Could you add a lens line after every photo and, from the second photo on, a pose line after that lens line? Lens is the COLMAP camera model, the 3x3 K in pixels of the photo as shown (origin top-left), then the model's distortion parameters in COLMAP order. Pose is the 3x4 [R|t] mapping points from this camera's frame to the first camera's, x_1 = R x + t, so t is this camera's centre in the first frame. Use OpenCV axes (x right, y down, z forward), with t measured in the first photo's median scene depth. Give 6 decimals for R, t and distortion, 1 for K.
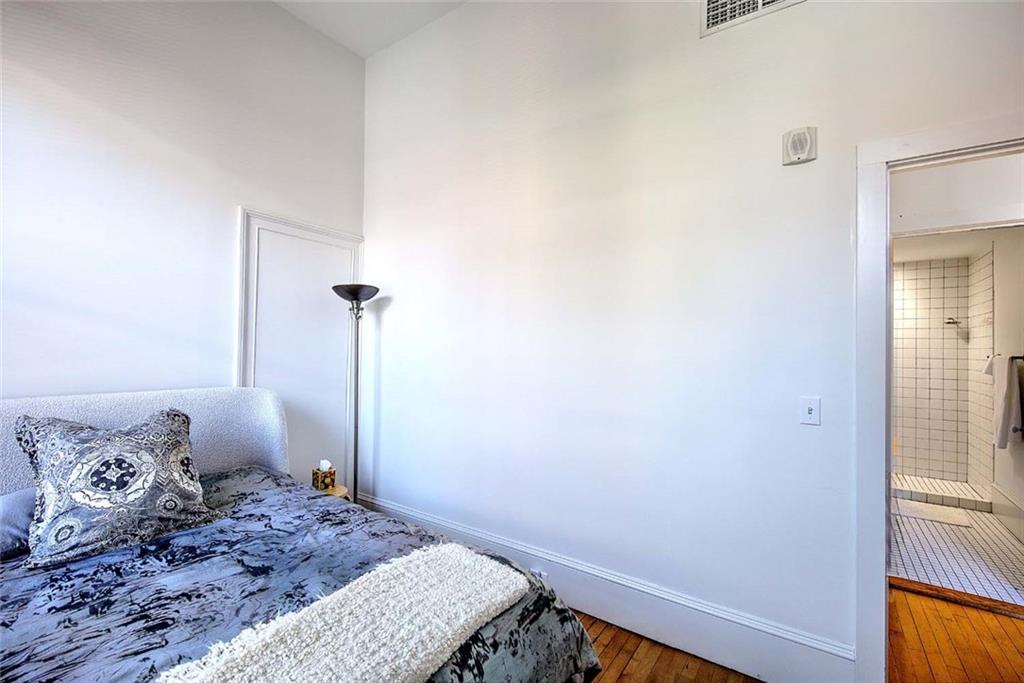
lens RADIAL K [[451.6, 0, 512.0], [0, 451.6, 341.5], [0, 0, 1]] dist [-0.000153, -0.000169]
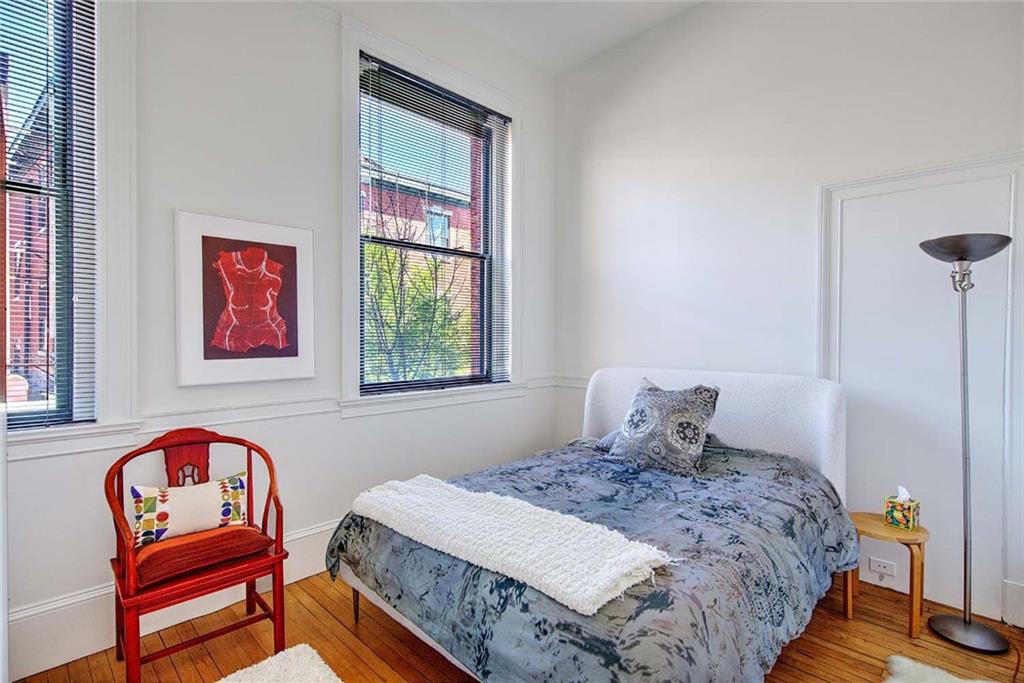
lens RADIAL K [[498.3, 0, 517.8], [0, 498.3, 343.6], [0, 0, 1]] dist [0.003187, -0.000152]
pose [[-0.167421, -0.000049, -0.985886, 0.886043], [0.007581, 0.999970, -0.001338, 0.044365], [0.985856, -0.007698, -0.167415, 0.937980]]
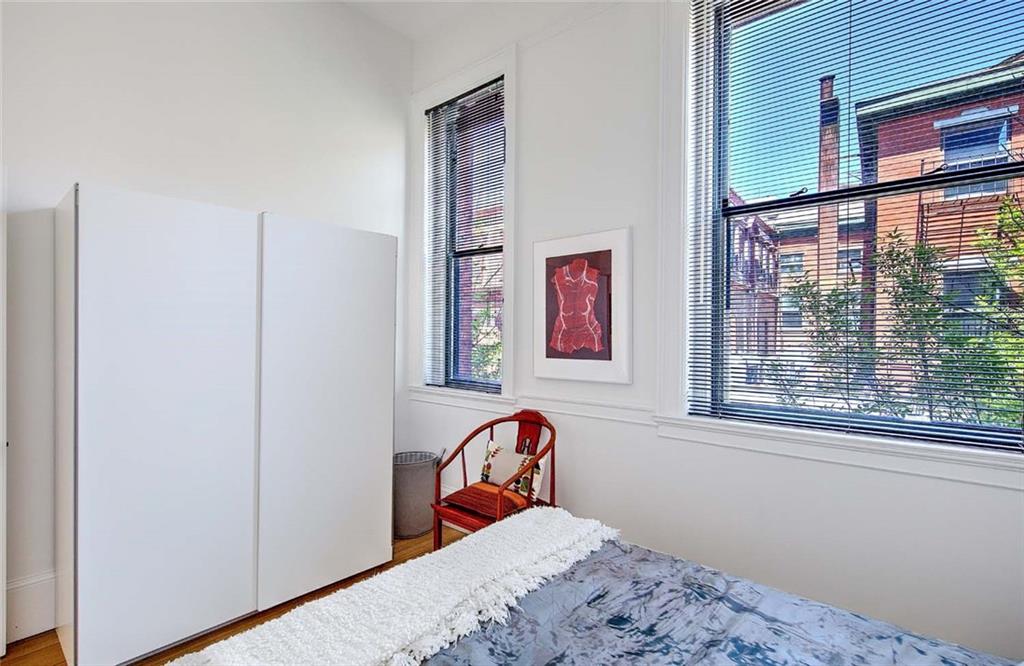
lens RADIAL K [[494.9, 0, 512.0], [0, 494.9, 333.0], [0, 0, 1]] dist [-0.001494, -0.000450]
pose [[-0.992469, -0.015690, 0.121486, -0.506107], [-0.016210, 0.999863, -0.003298, -0.000014], [-0.121417, -0.005242, -0.992588, 1.591319]]
